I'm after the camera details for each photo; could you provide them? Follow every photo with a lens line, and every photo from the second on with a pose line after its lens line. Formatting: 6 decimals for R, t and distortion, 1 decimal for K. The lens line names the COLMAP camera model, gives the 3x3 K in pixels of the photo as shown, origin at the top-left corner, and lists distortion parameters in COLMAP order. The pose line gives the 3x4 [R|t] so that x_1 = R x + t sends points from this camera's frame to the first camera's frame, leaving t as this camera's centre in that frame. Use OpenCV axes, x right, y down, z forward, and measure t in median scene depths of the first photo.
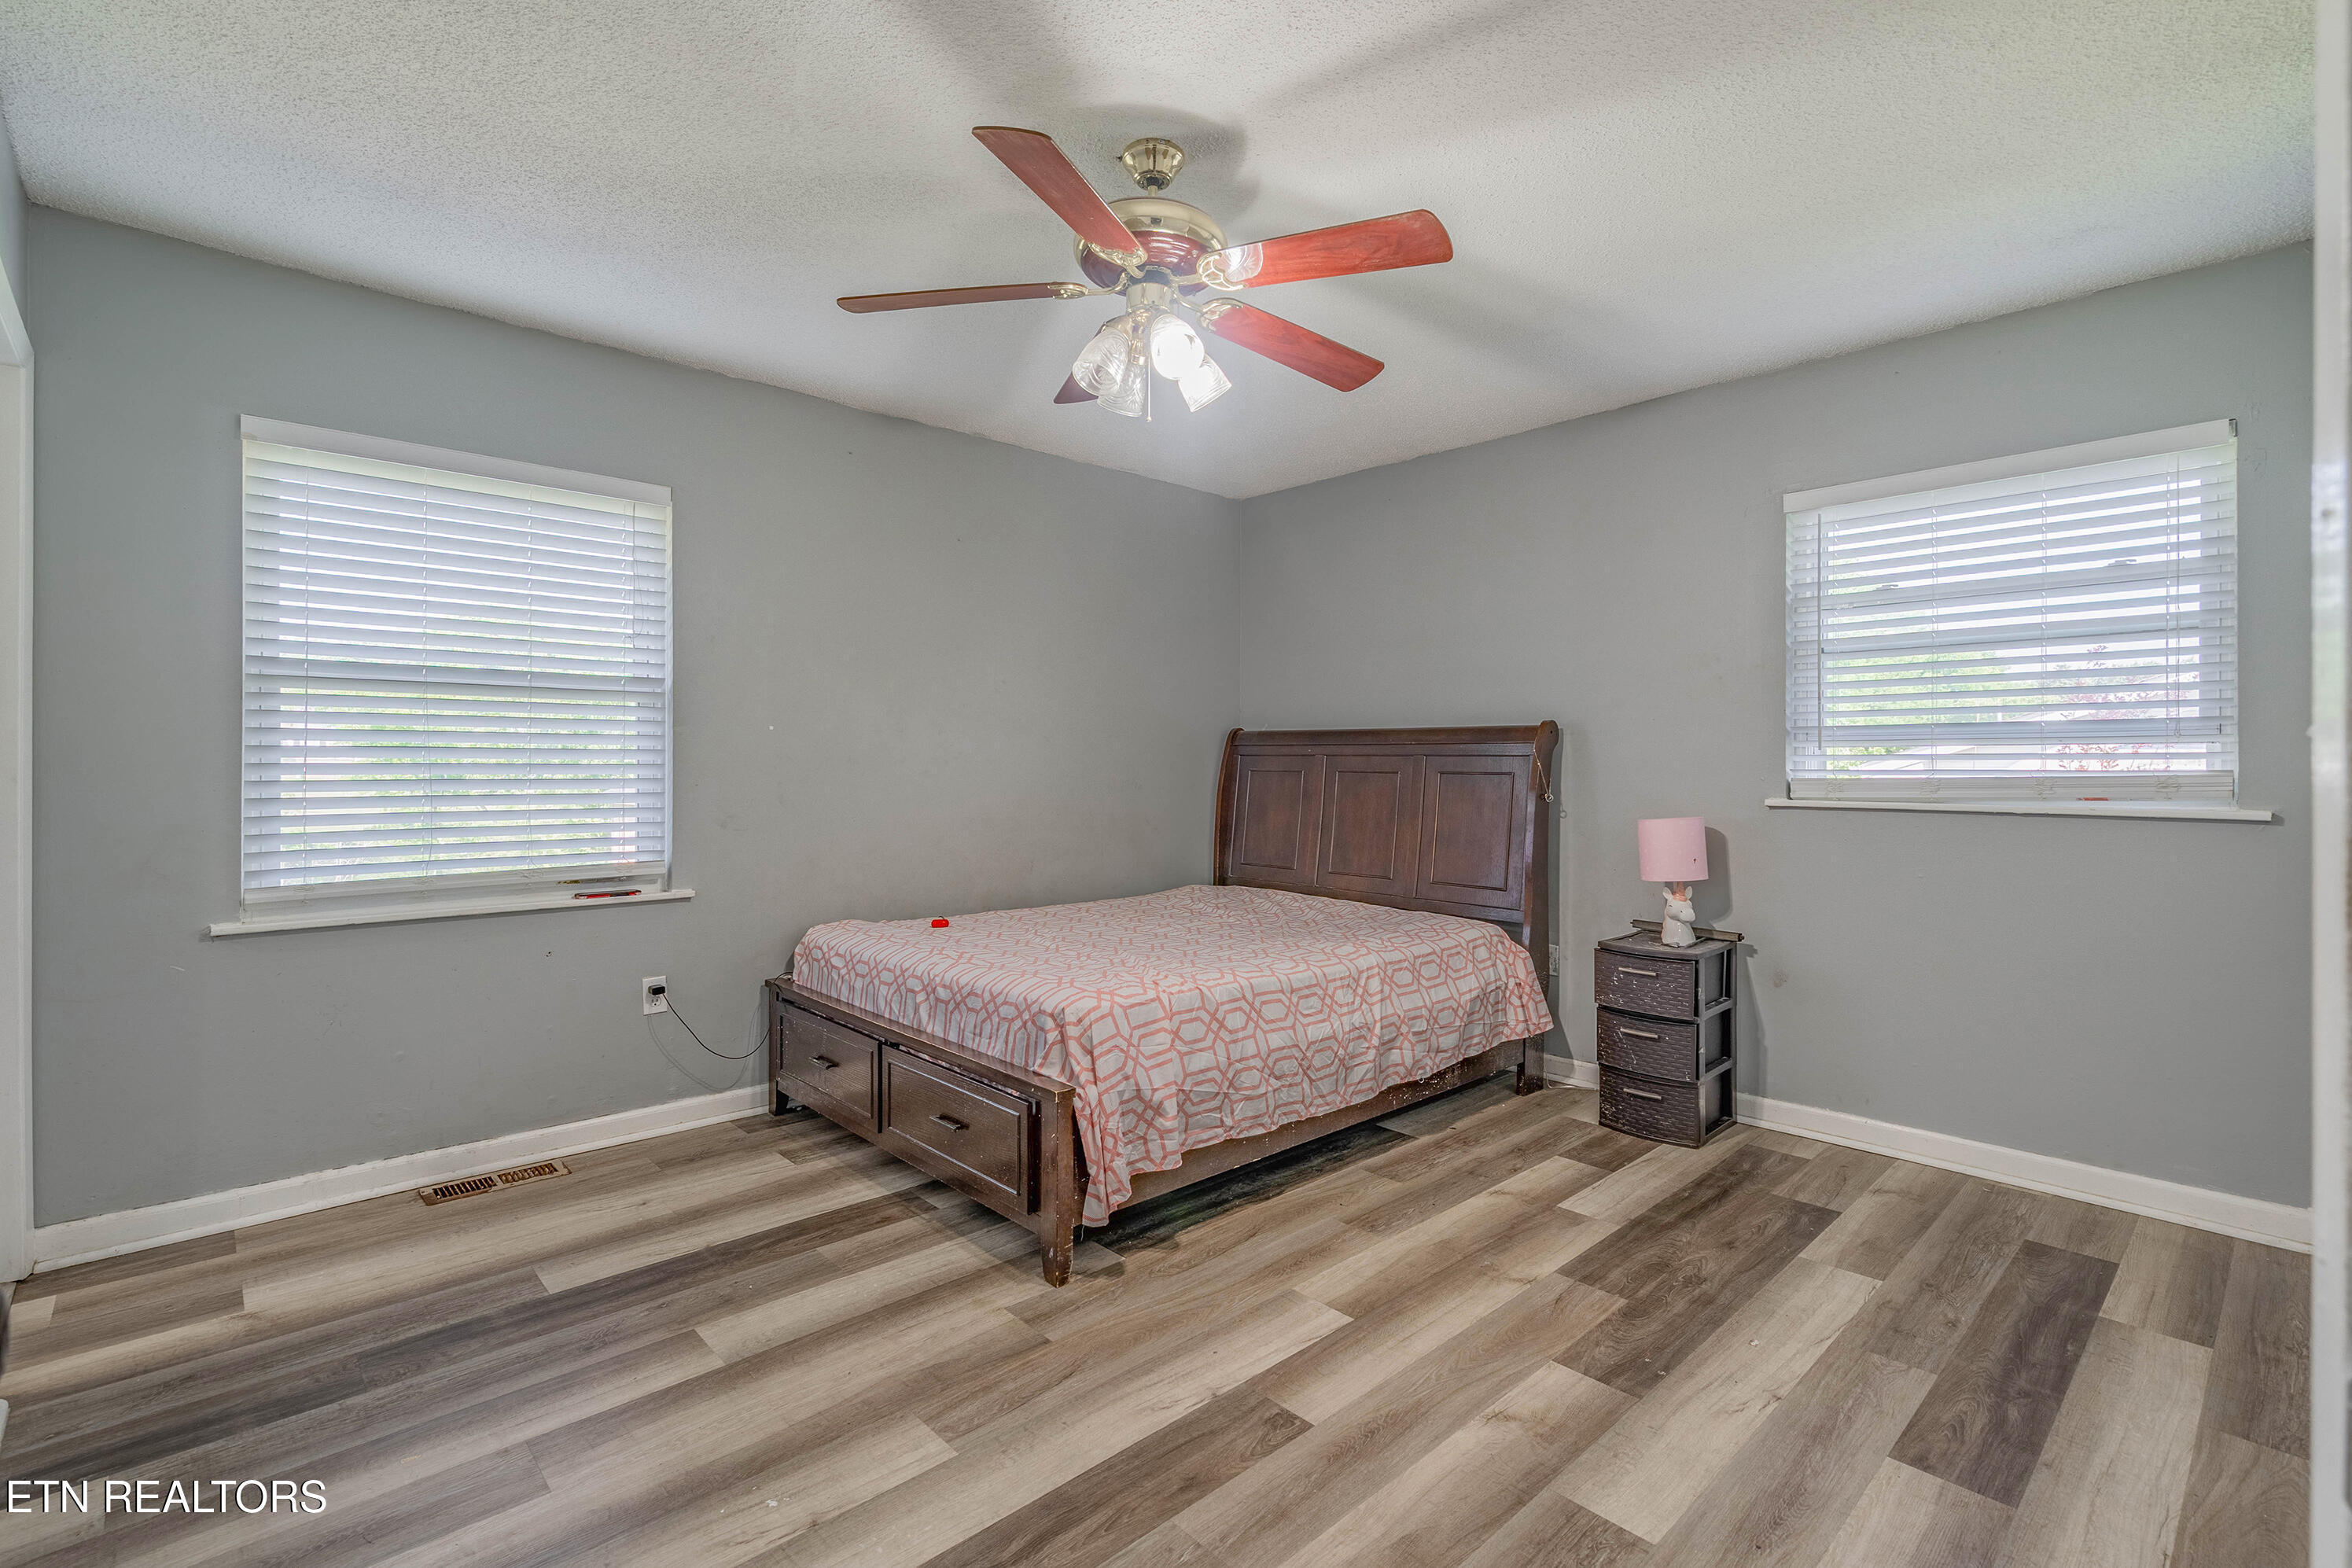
lens RADIAL K [[1081.2, 0, 1184.2], [0, 1081.2, 770.4], [0, 0, 1]] dist [-0.001187, 0.000016]
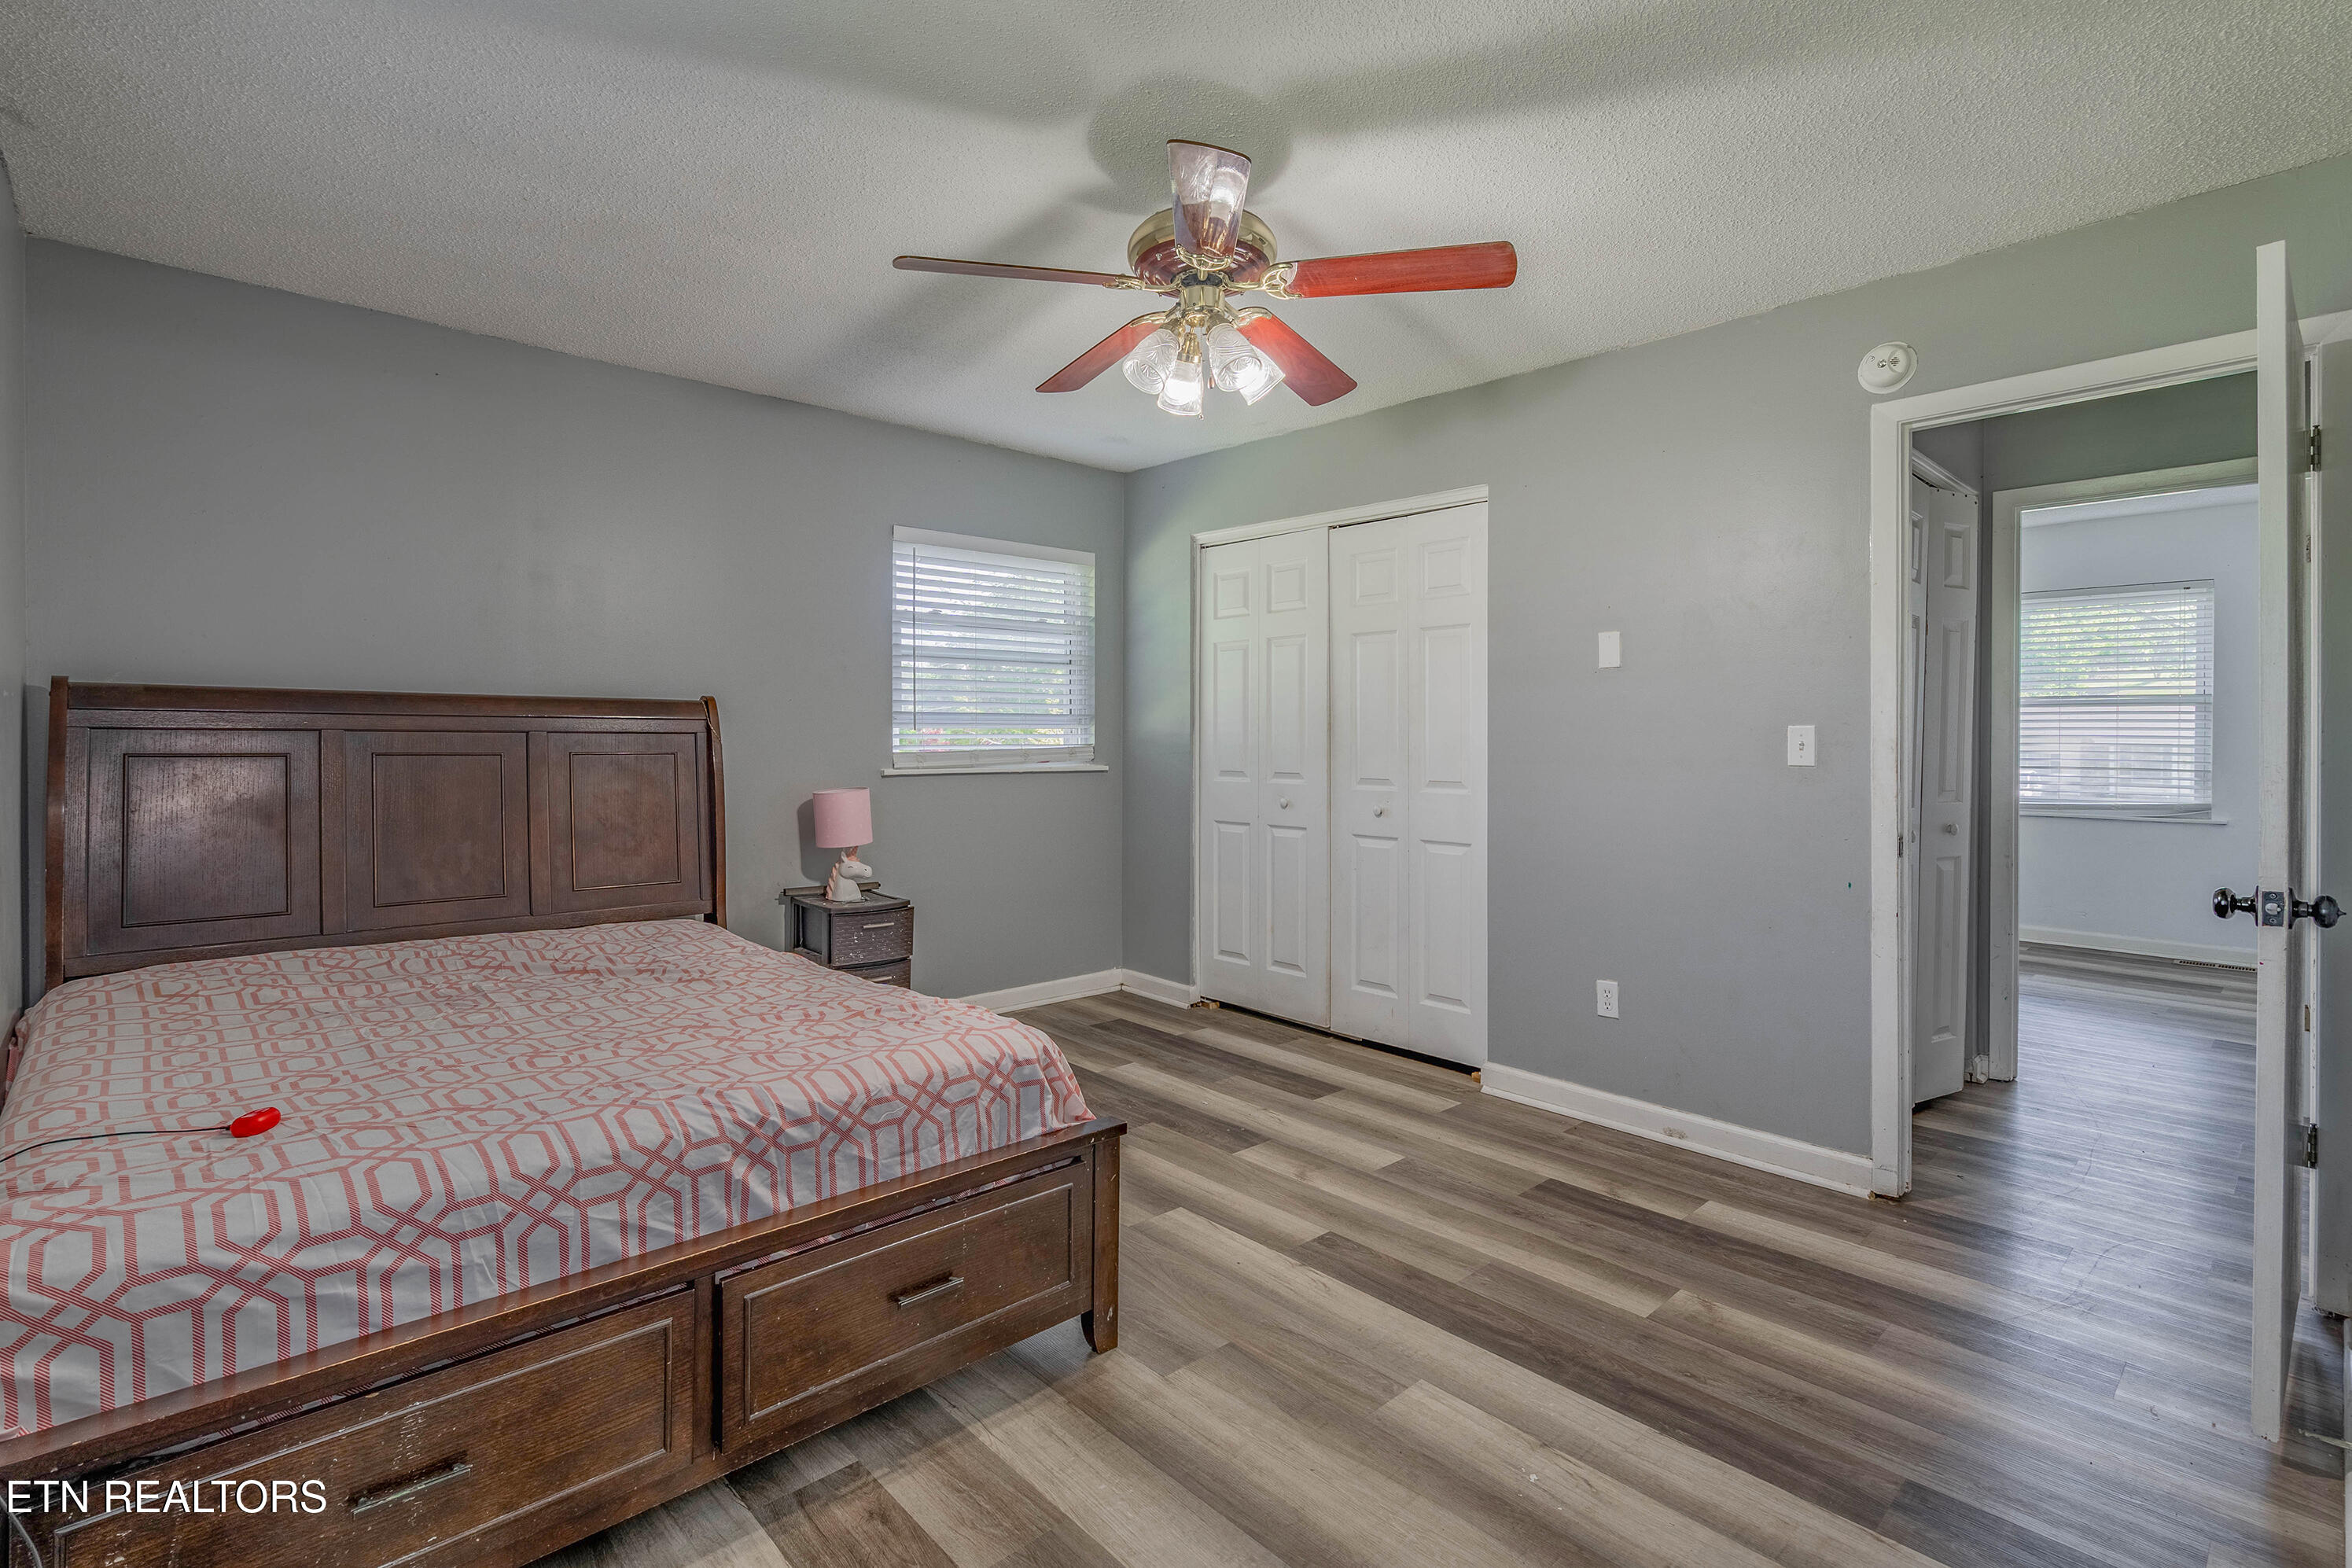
lens RADIAL K [[1081.2, 0, 1184.2], [0, 1081.2, 770.4], [0, 0, 1]] dist [-0.001187, 0.000016]
pose [[-0.000735, -0.032184, 0.999482, -0.833876], [0.005590, 0.999466, 0.032188, -0.013901], [-0.999984, 0.005611, -0.000555, 0.802444]]
